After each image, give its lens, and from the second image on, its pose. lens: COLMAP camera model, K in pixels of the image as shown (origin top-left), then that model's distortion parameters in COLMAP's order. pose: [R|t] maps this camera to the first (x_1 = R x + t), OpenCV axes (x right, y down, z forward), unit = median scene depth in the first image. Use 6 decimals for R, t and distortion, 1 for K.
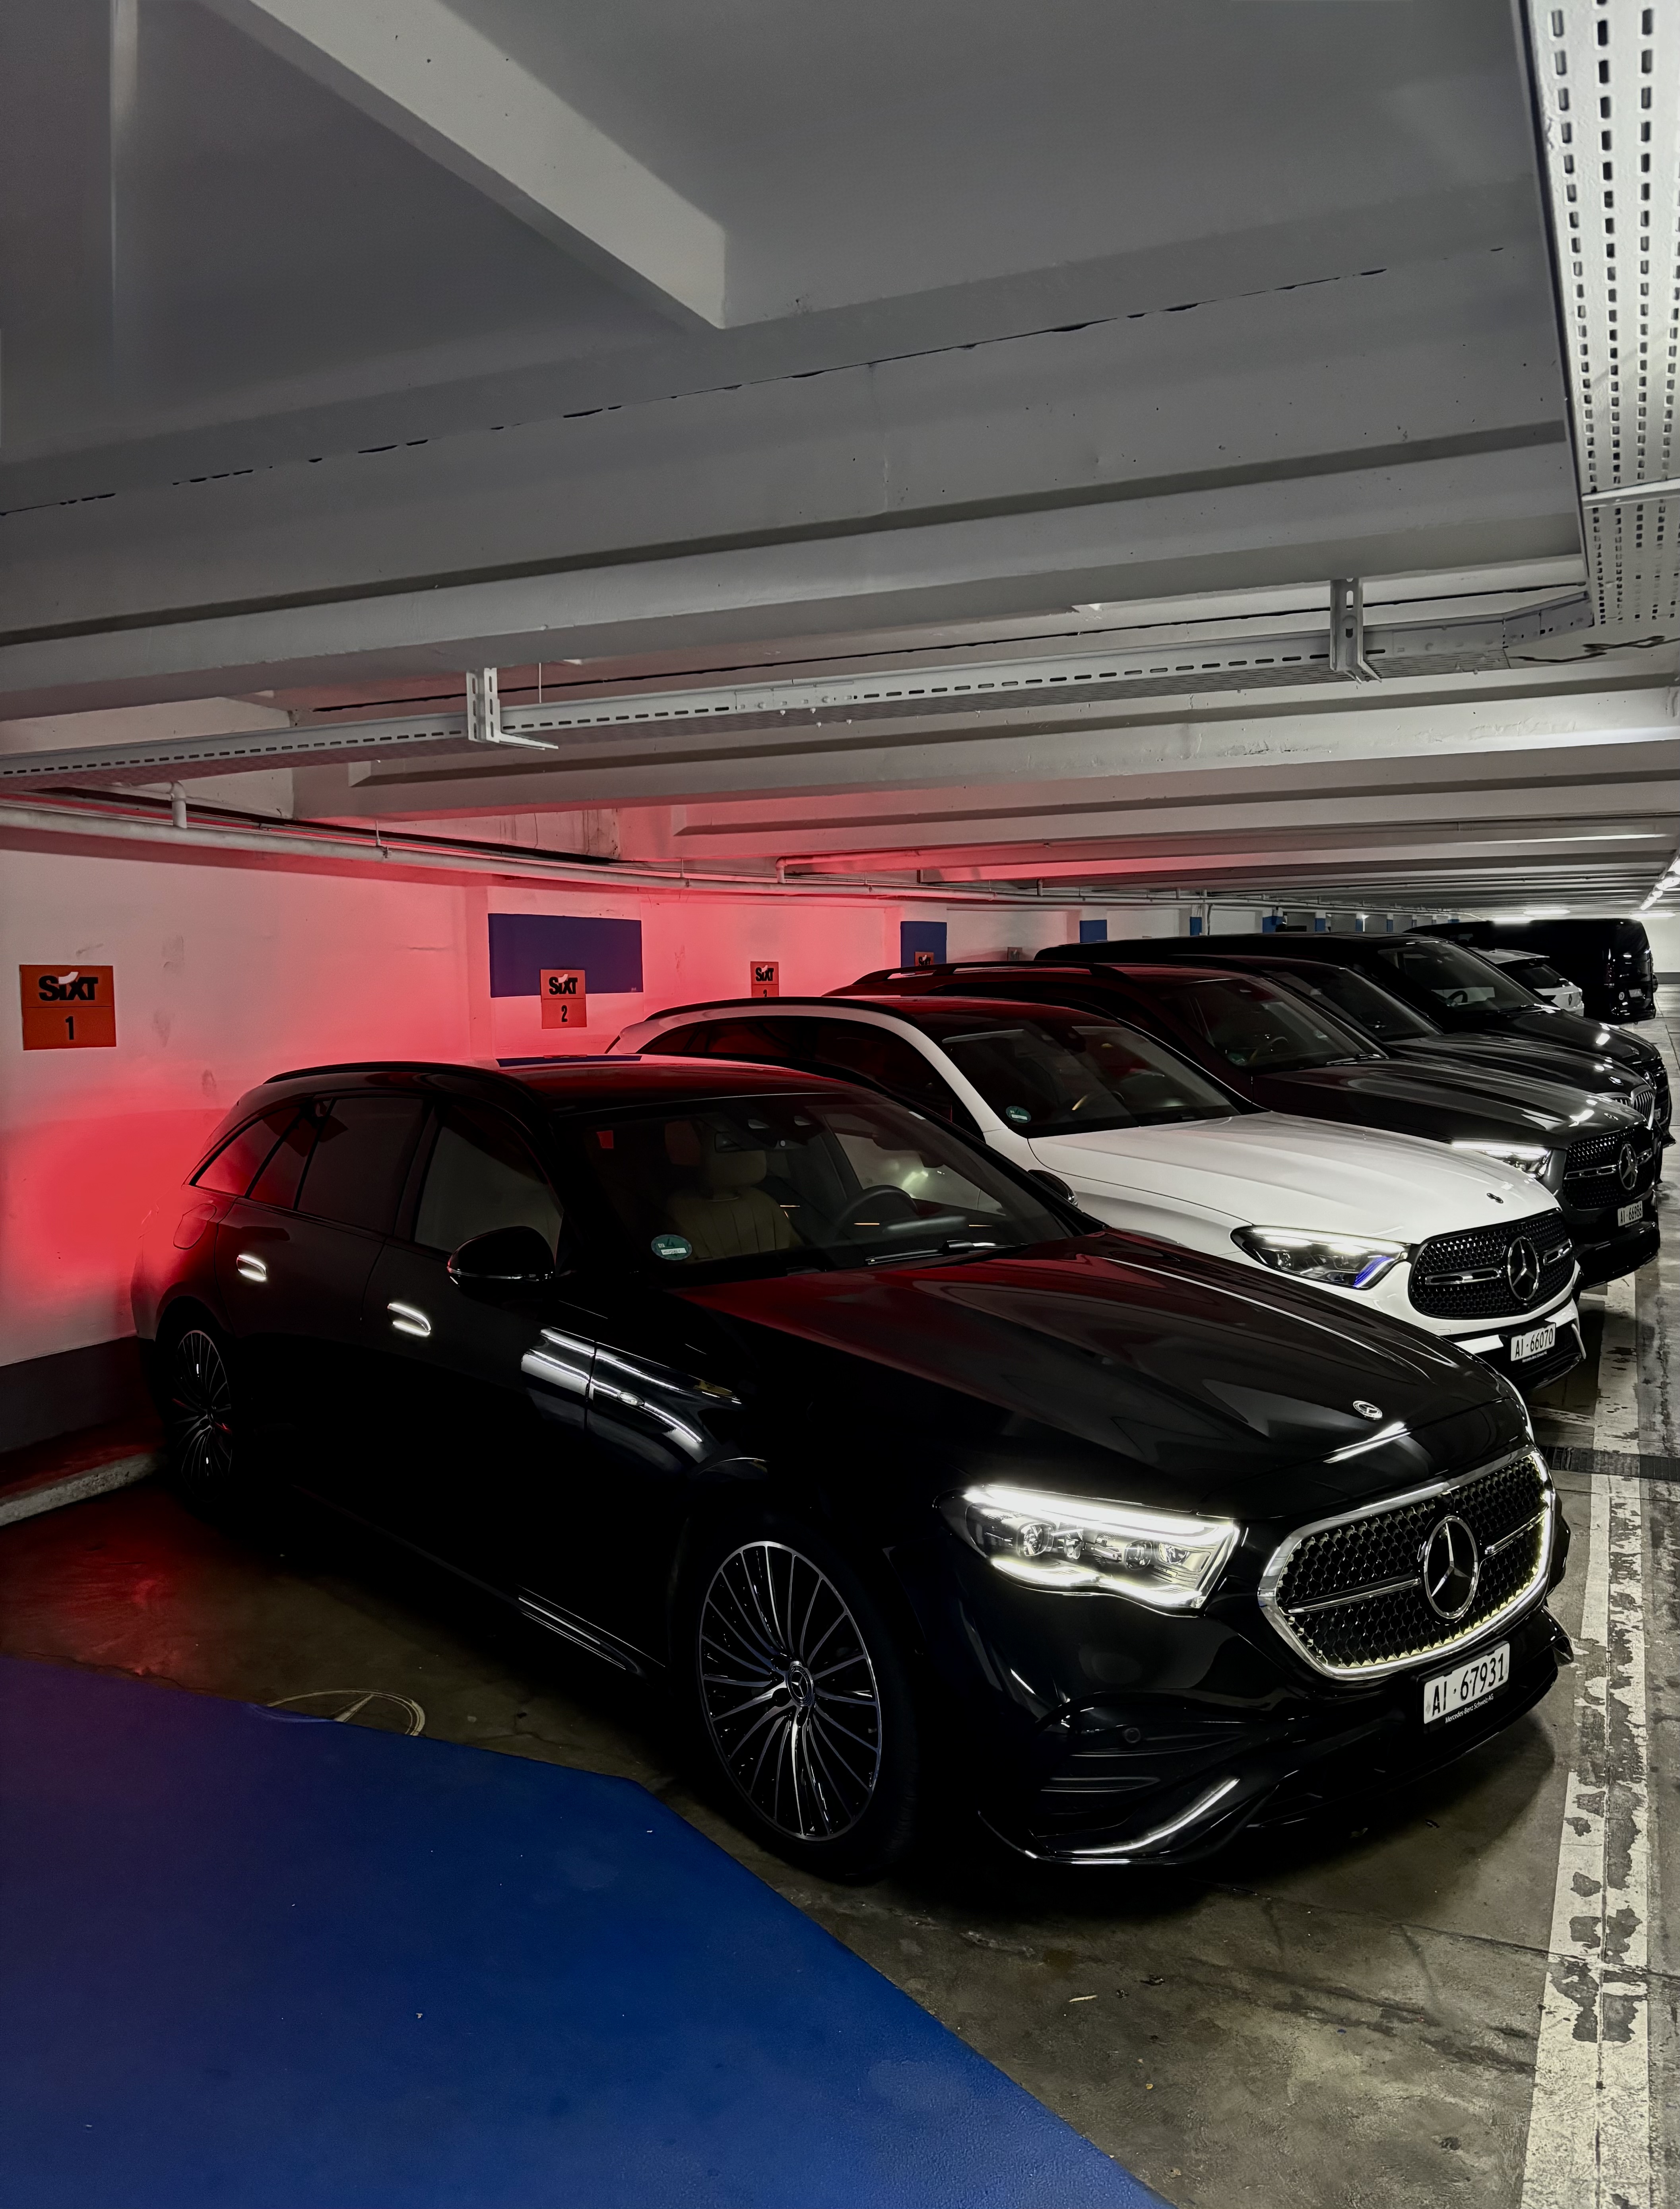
lens RADIAL K [[1714.3, 0, 847.2], [0, 1714.3, 1113.8], [0, 0, 1]] dist [0.014315, -0.020048]
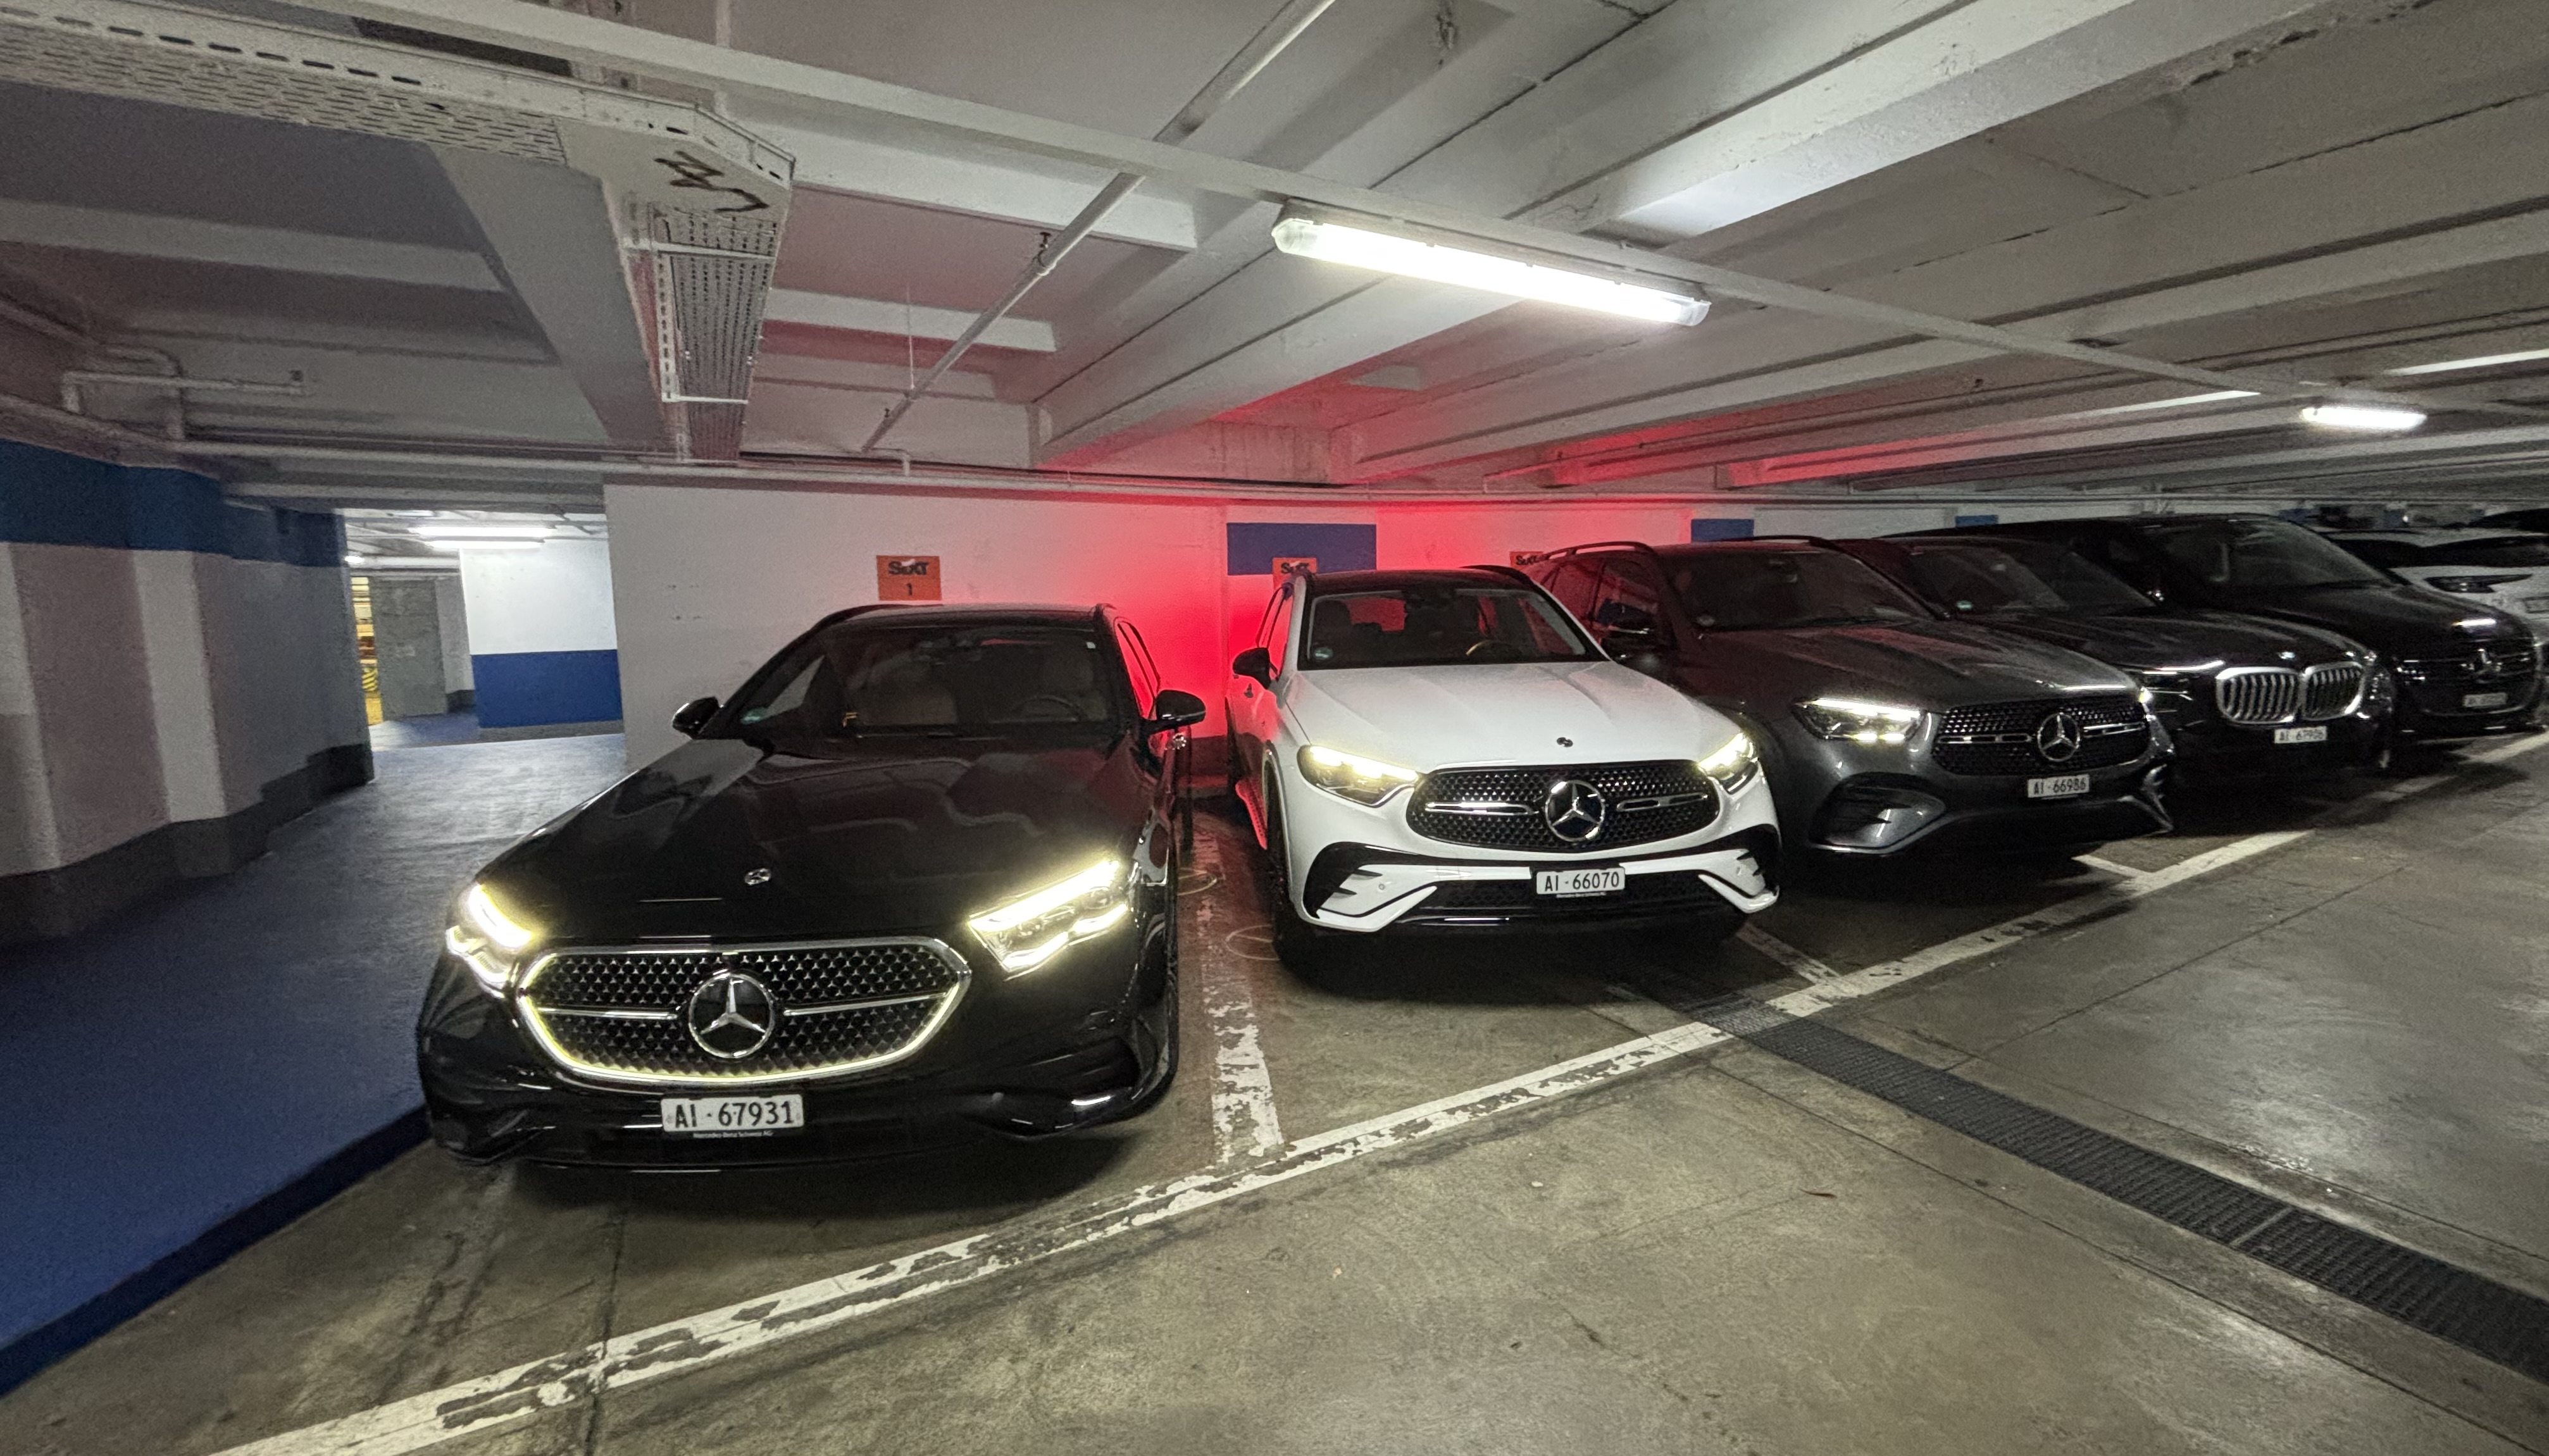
lens RADIAL K [[1028.5, 0, 1280.5], [0, 1028.5, 727.6], [0, 0, 1]] dist [-0.005548, 0.000796]
pose [[0.800782, 0.077004, -0.593986, 0.787678], [-0.038615, 0.996276, 0.077097, -0.003120], [0.597710, -0.038801, 0.800773, 0.493764]]
